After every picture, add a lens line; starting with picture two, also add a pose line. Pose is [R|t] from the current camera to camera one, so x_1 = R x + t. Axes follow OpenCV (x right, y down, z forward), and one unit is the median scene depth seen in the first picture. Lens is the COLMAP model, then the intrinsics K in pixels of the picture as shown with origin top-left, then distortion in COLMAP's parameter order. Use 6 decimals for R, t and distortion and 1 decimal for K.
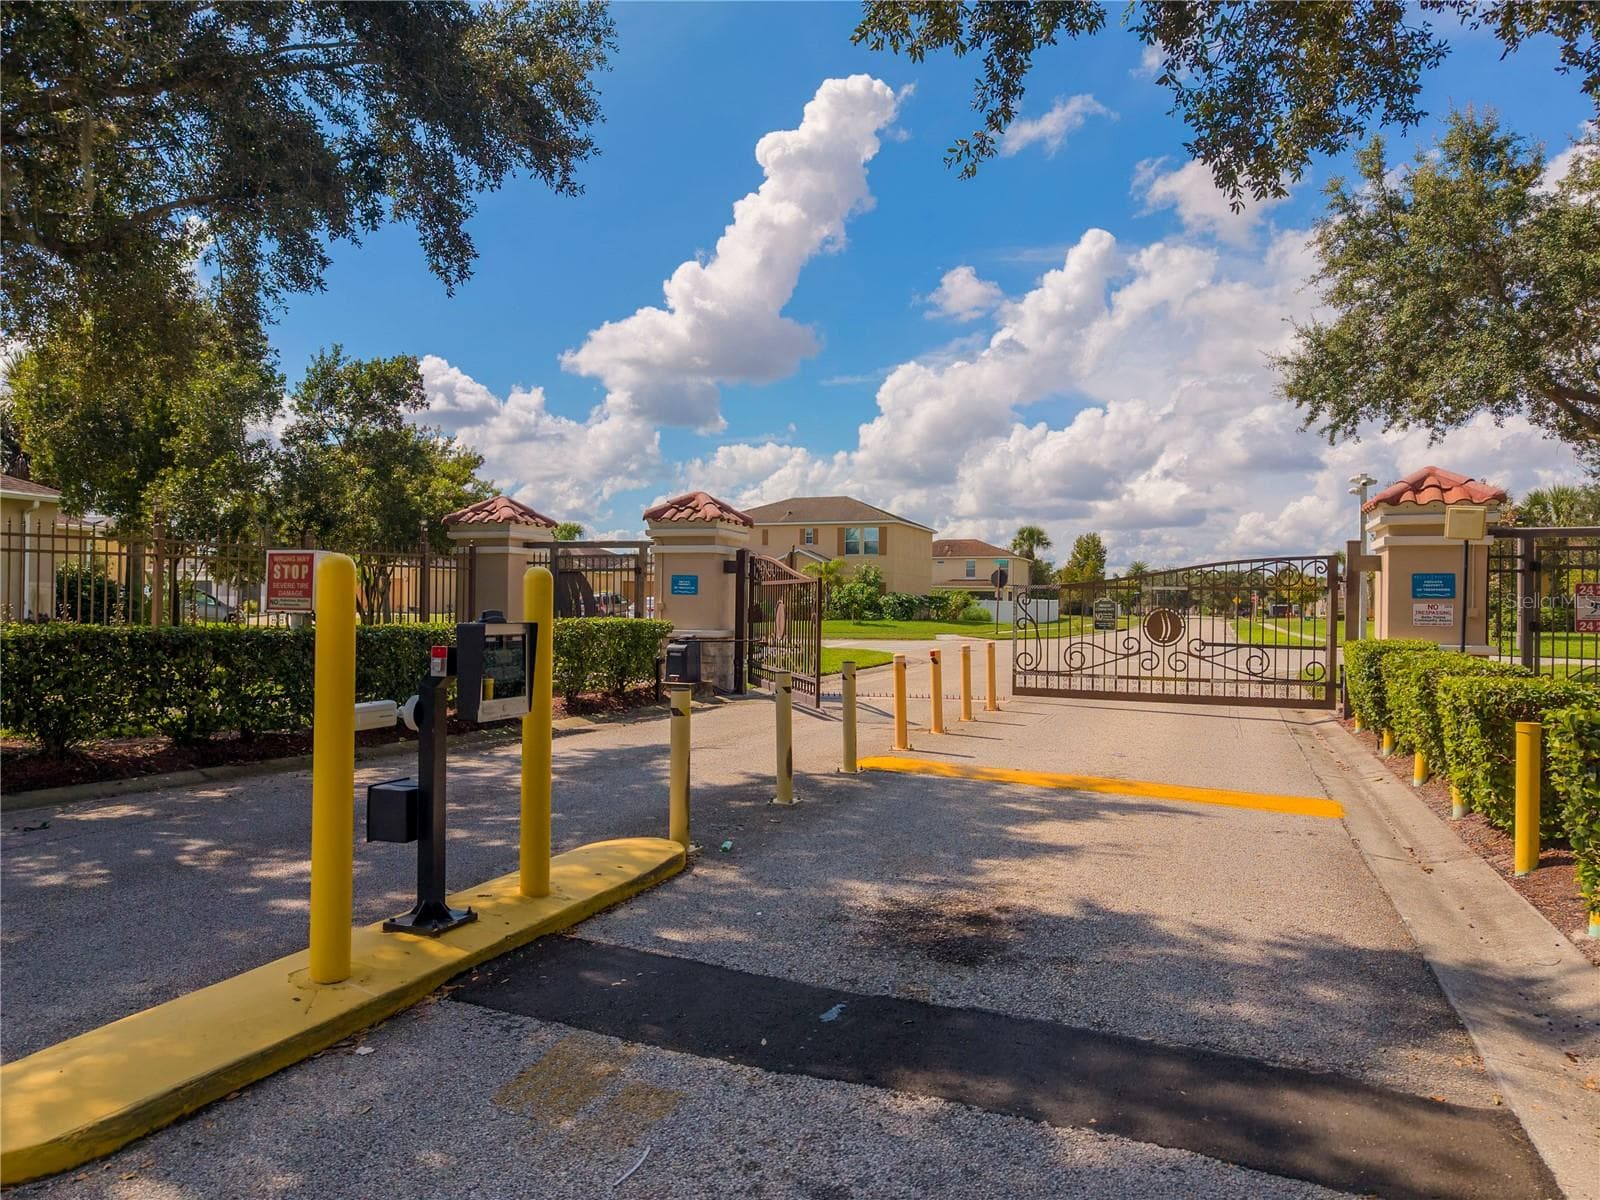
lens RADIAL K [[1285.3, 0, 744.7], [0, 1285.3, 601.4], [0, 0, 1]] dist [-0.015820, -0.003708]
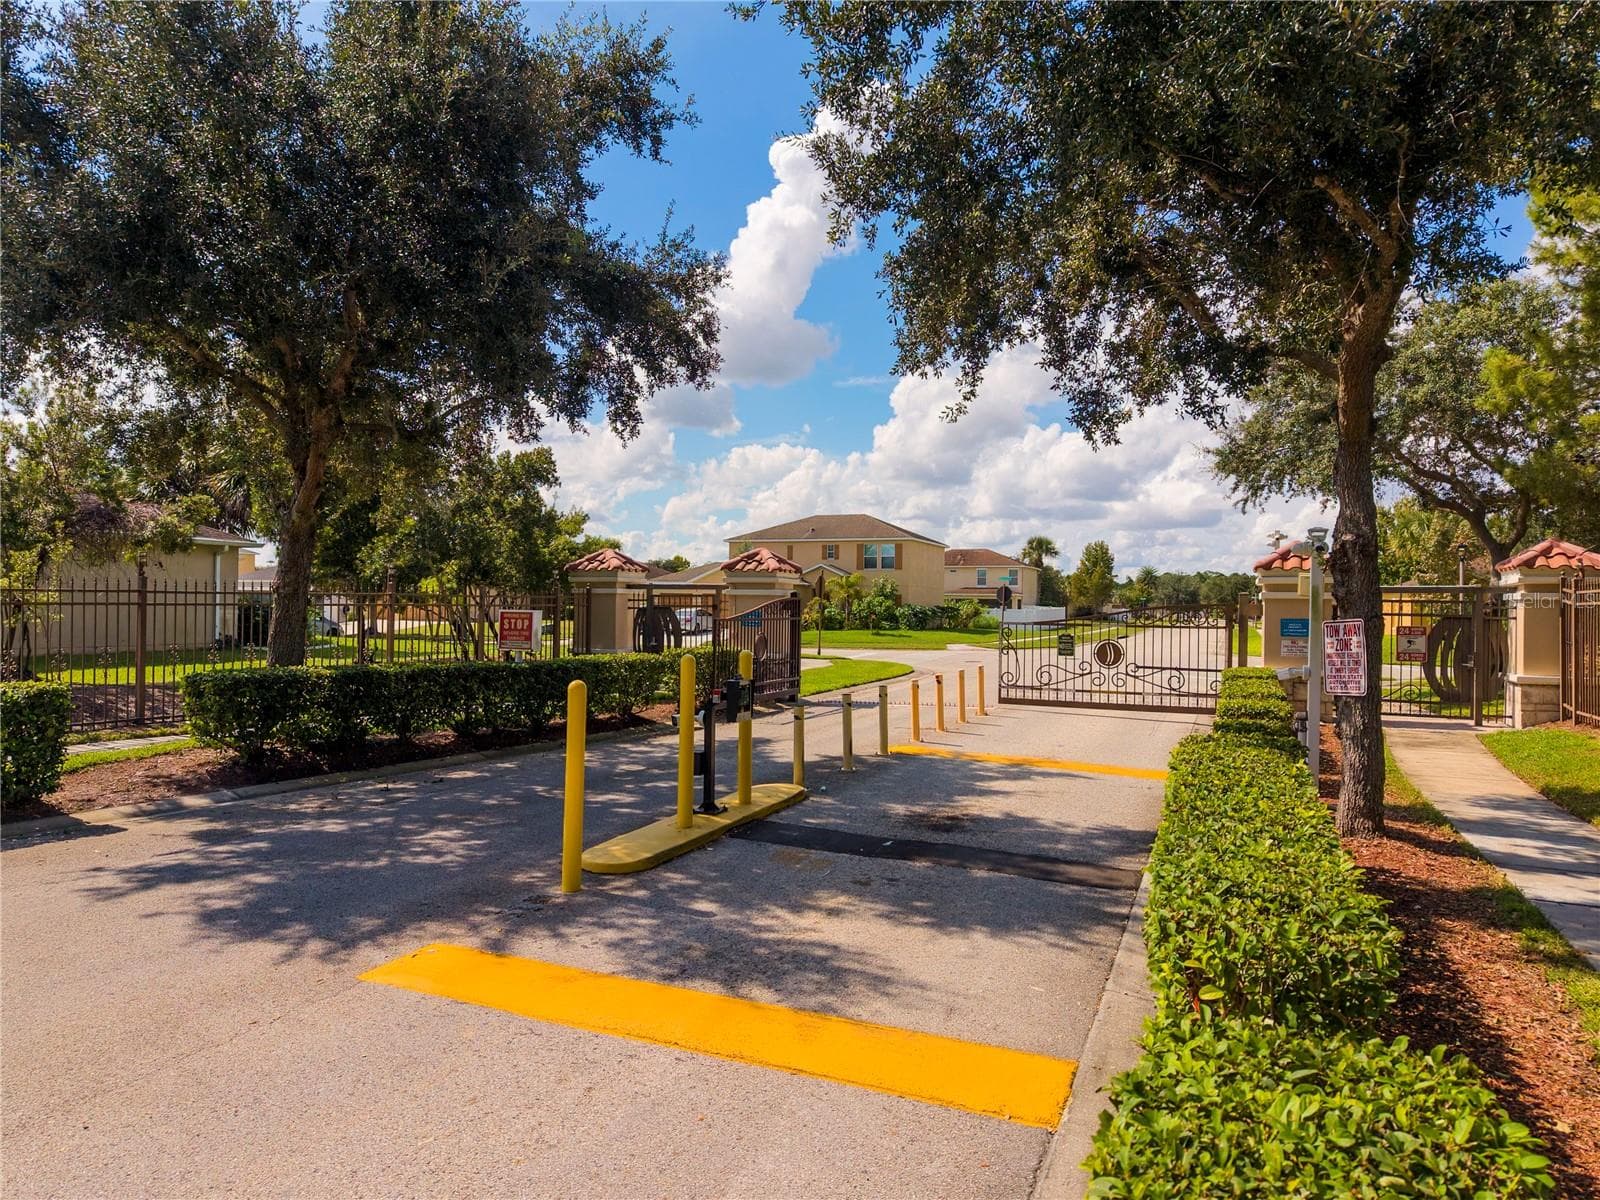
lens RADIAL K [[1170.6, 0, 761.5], [0, 1170.6, 596.9], [0, 0, 1]] dist [0.003169, -0.001516]
pose [[0.999952, 0.001685, -0.009668, -0.049705], [-0.001815, 0.999907, -0.013485, -0.038317], [0.009645, 0.013501, 0.999862, -0.406330]]
